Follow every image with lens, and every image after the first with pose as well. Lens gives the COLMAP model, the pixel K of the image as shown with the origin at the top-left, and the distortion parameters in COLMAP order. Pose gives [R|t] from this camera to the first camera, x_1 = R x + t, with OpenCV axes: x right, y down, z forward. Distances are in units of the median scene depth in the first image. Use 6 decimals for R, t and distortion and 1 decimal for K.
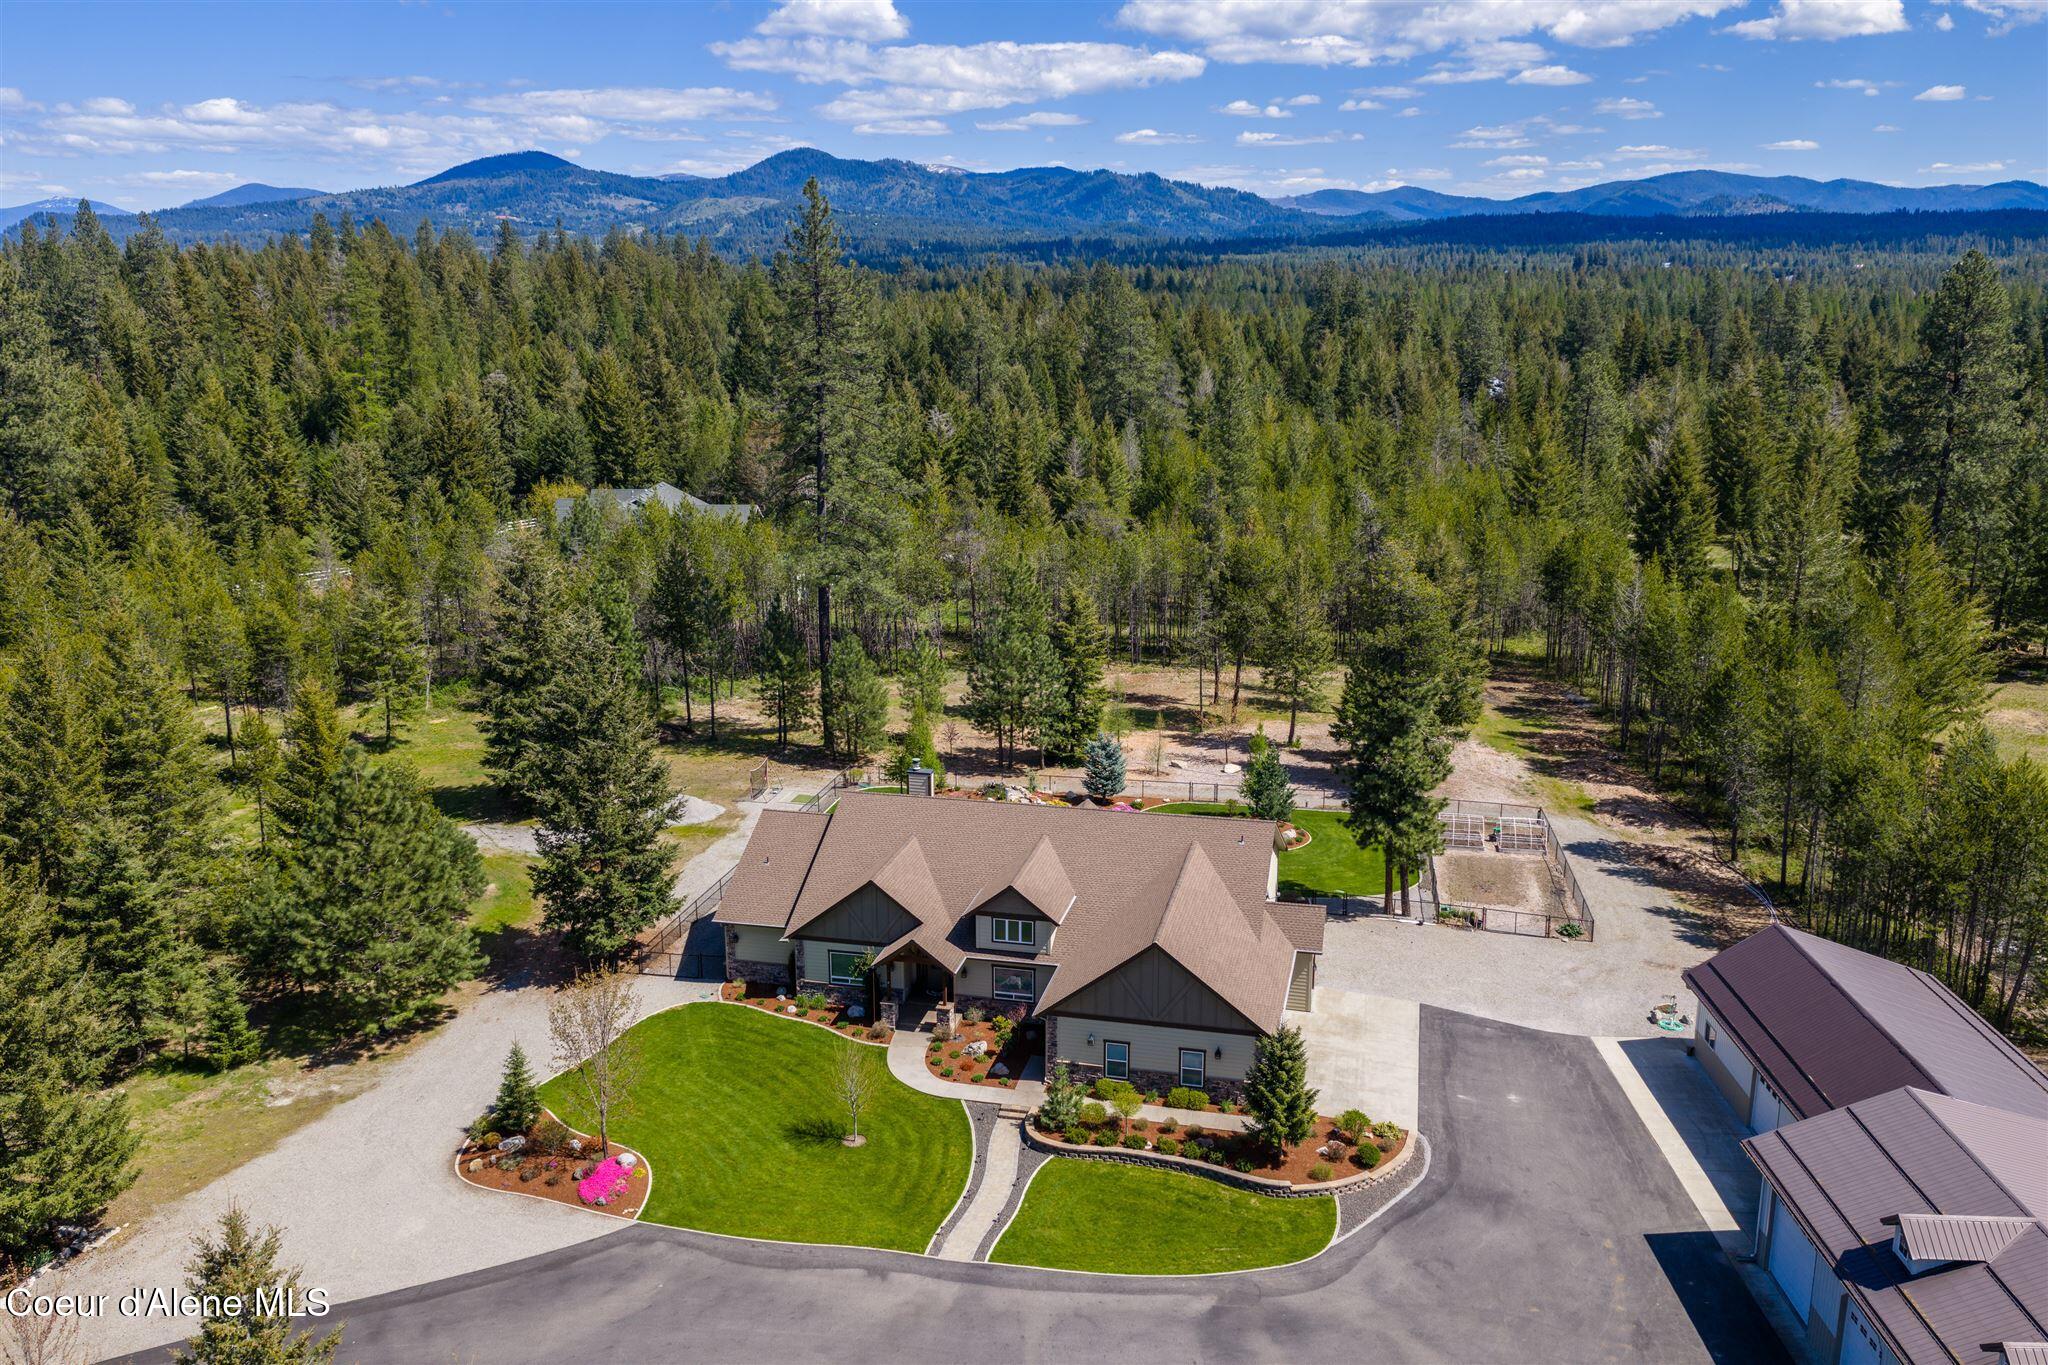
lens RADIAL K [[1679.8, 0, 1034.2], [0, 1679.8, 686.2], [0, 0, 1]] dist [0.067728, -0.078946]
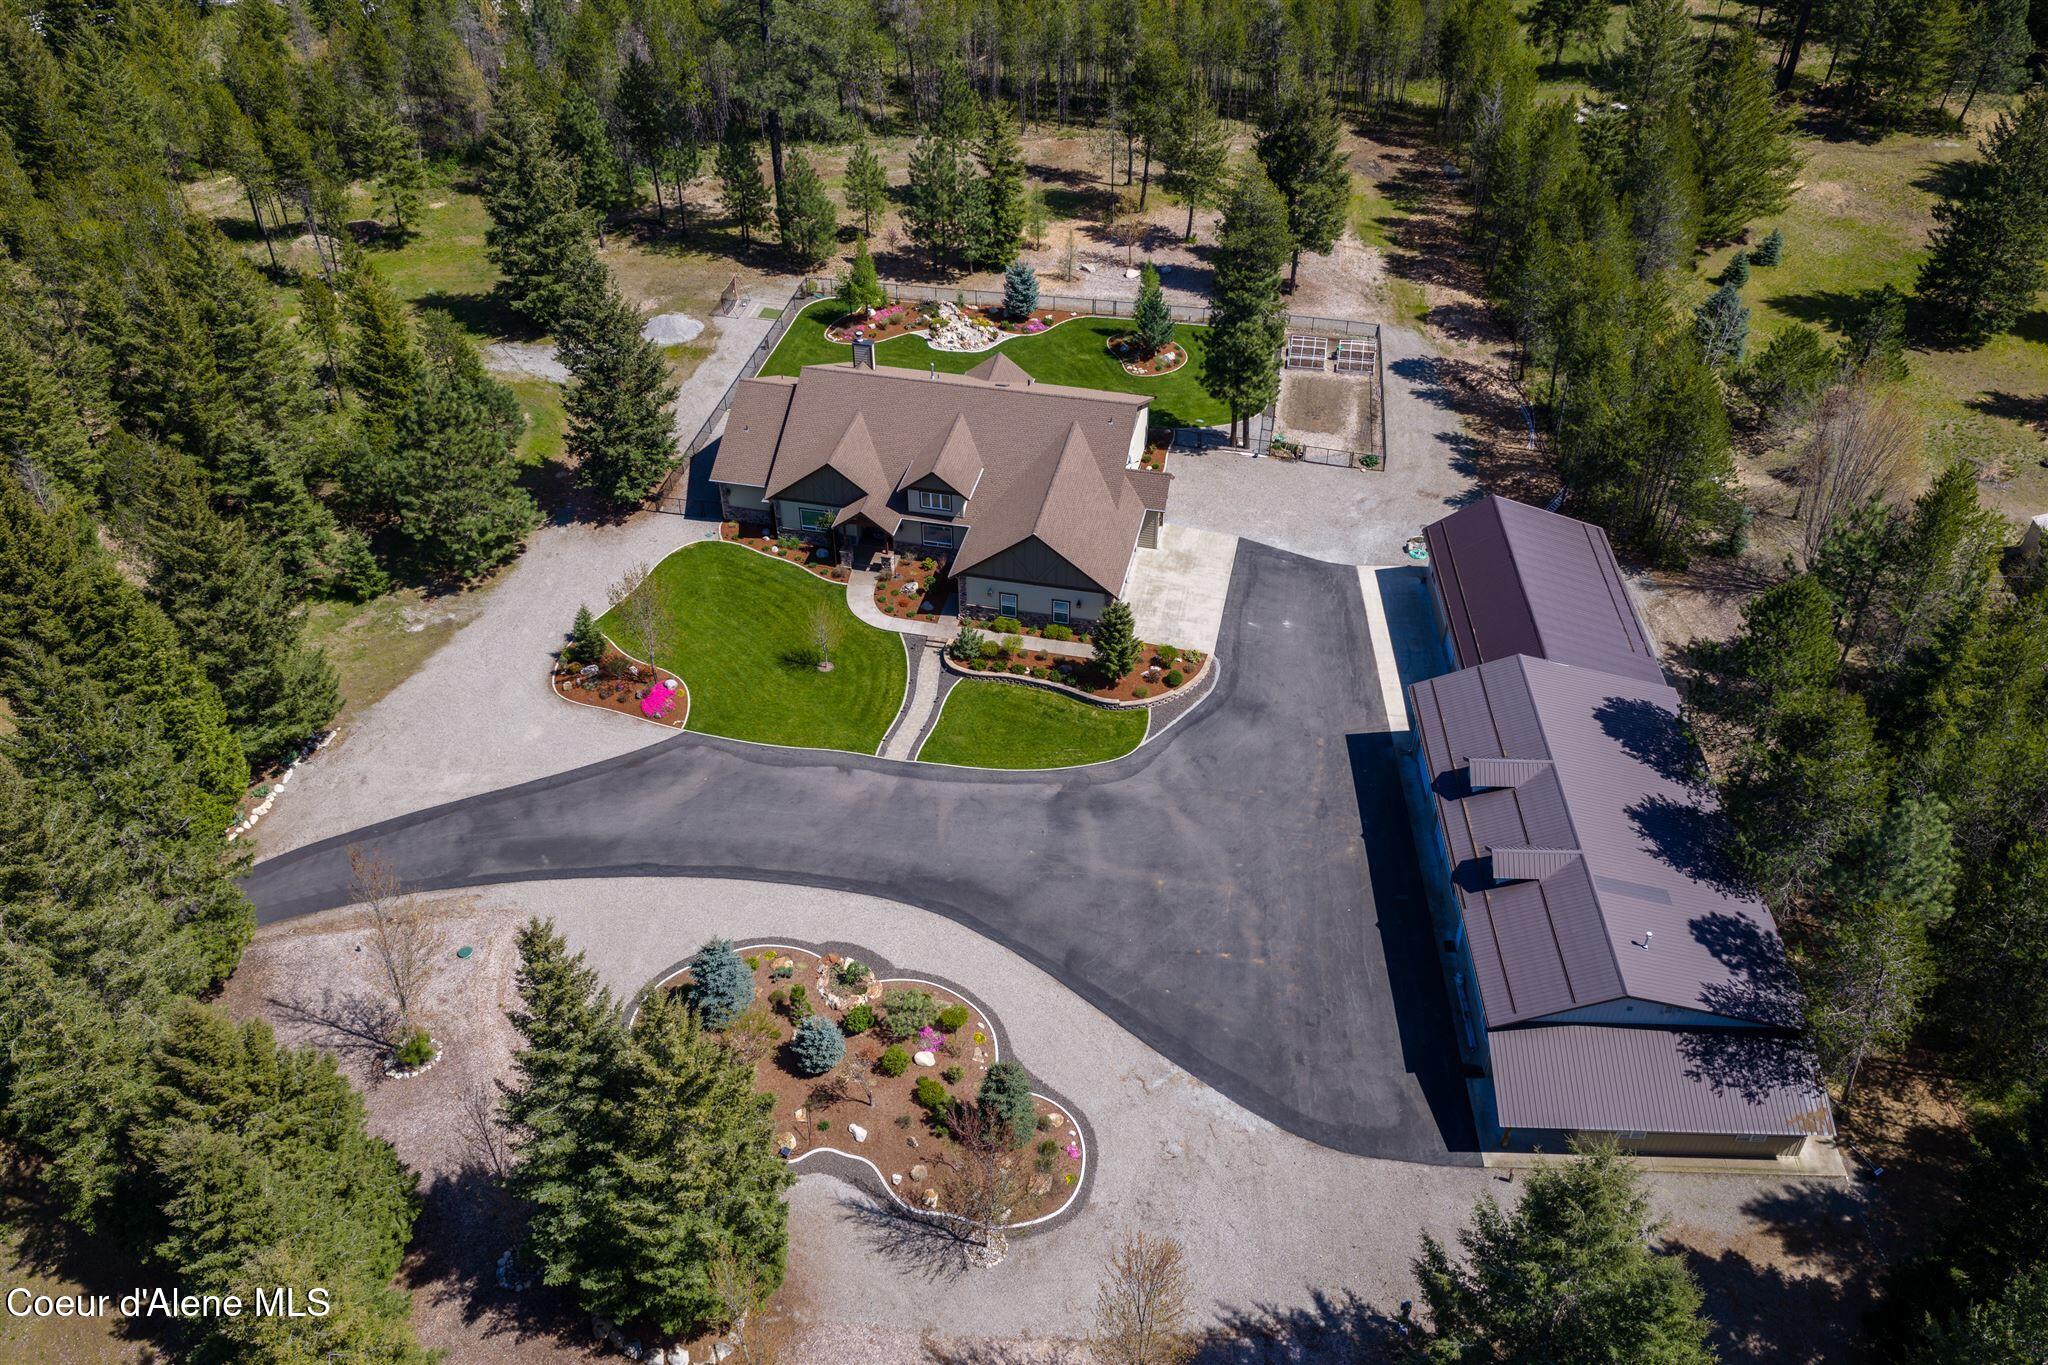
lens RADIAL K [[1679.8, 0, 1034.2], [0, 1679.8, 686.2], [0, 0, 1]] dist [0.067728, -0.078946]
pose [[0.999884, -0.008268, 0.012829, 0.048023], [0.001959, 0.903117, 0.429391, -0.298470], [-0.015136, -0.429316, 0.903028, -0.280755]]
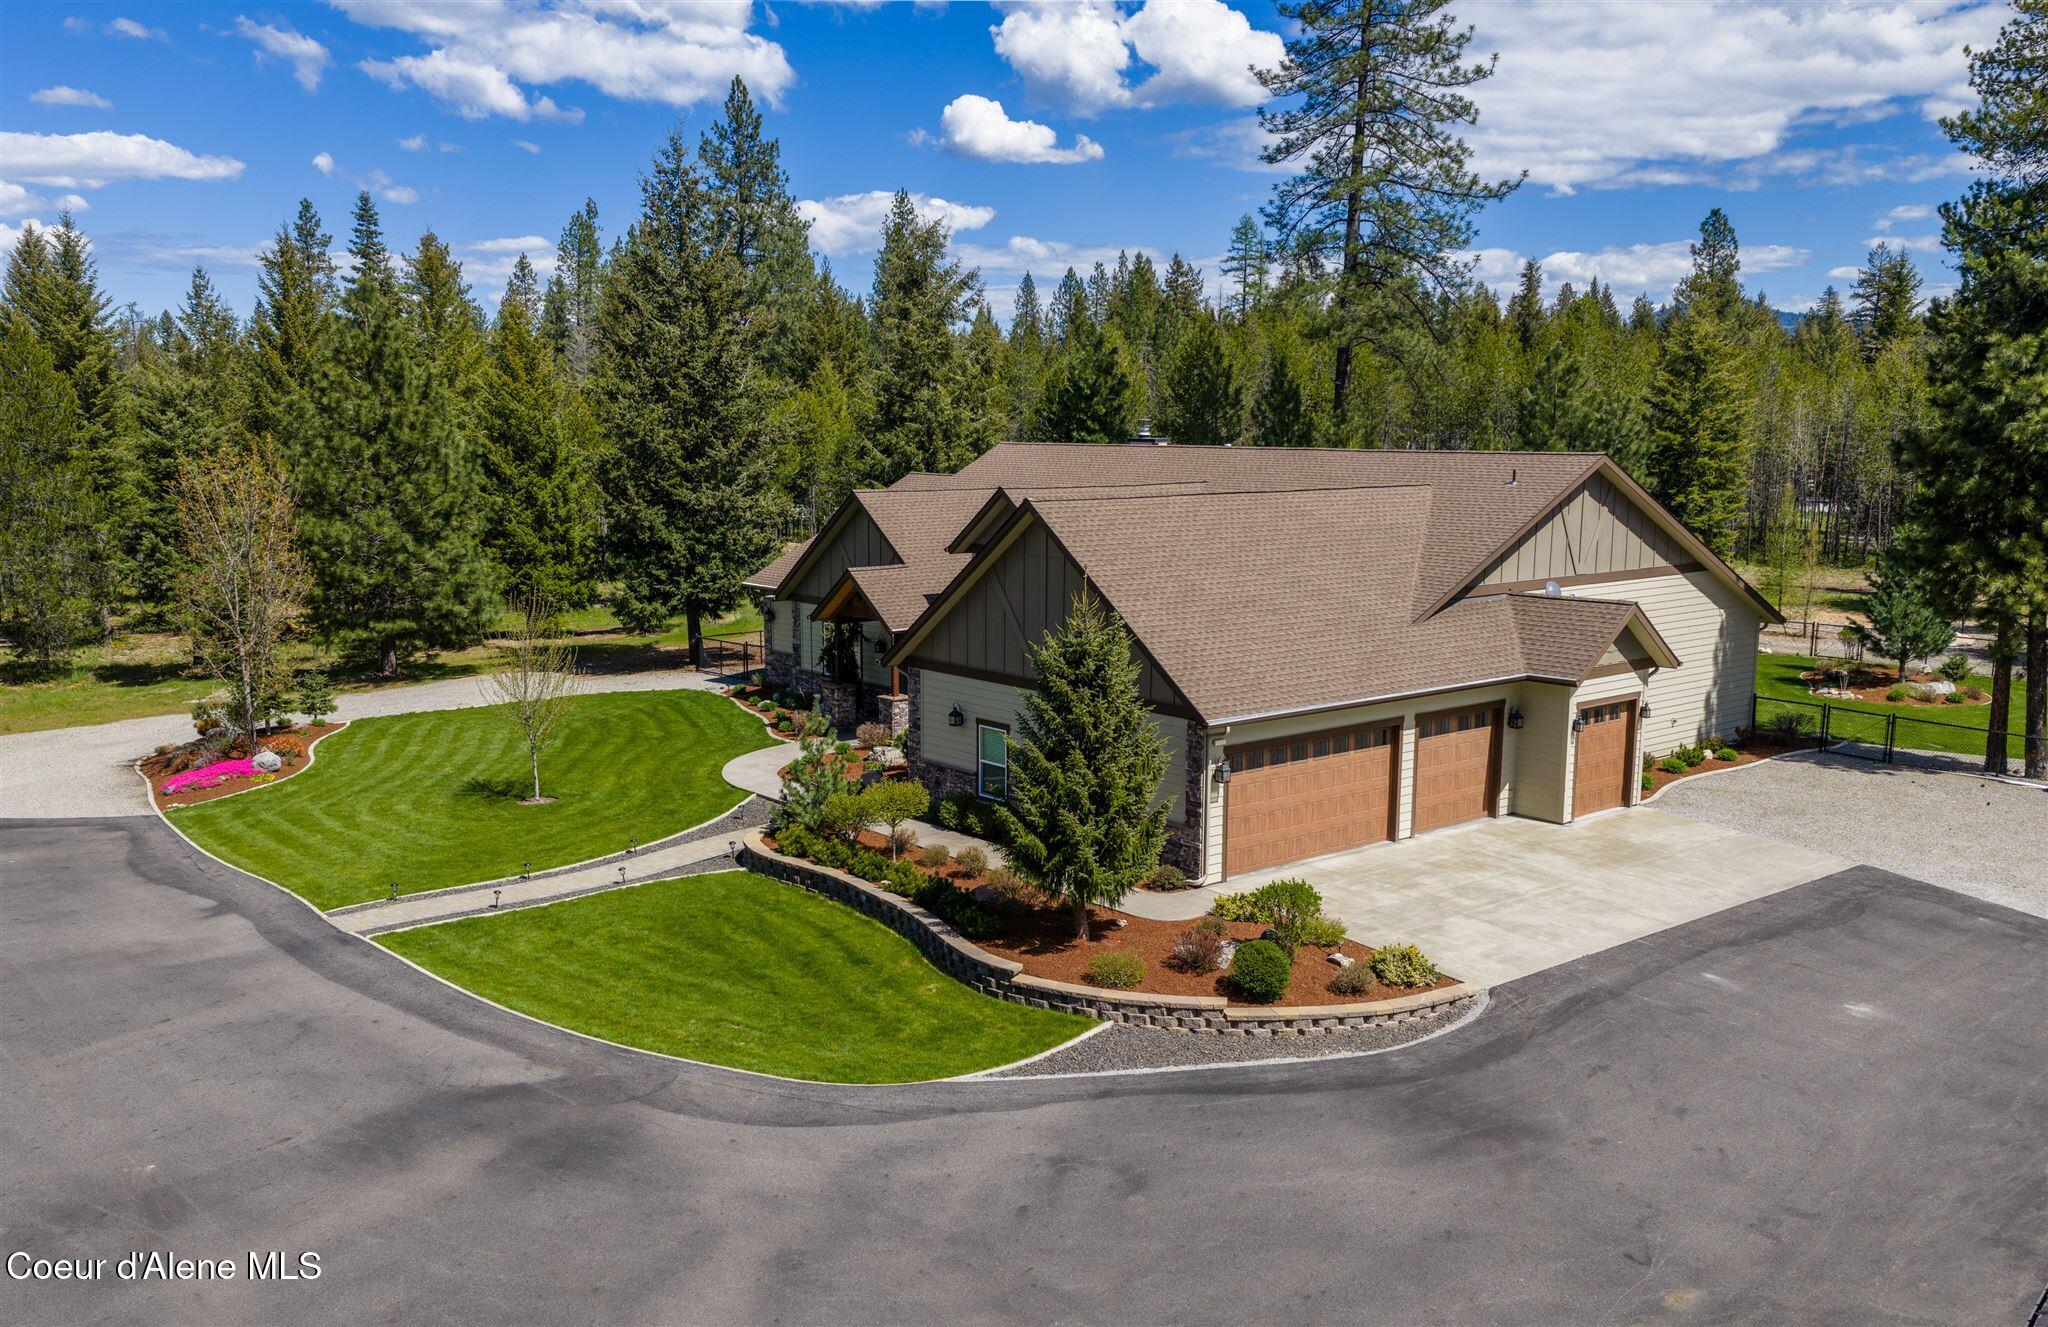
lens RADIAL K [[1737.5, 0, 997.2], [0, 1737.5, 699.0], [0, 0, 1]] dist [0.088540, -0.149391]
pose [[0.789801, 0.101380, -0.604927, 0.336251], [-0.150816, 0.988066, -0.031317, 0.203241], [0.594533, 0.115967, 0.795665, 0.541714]]
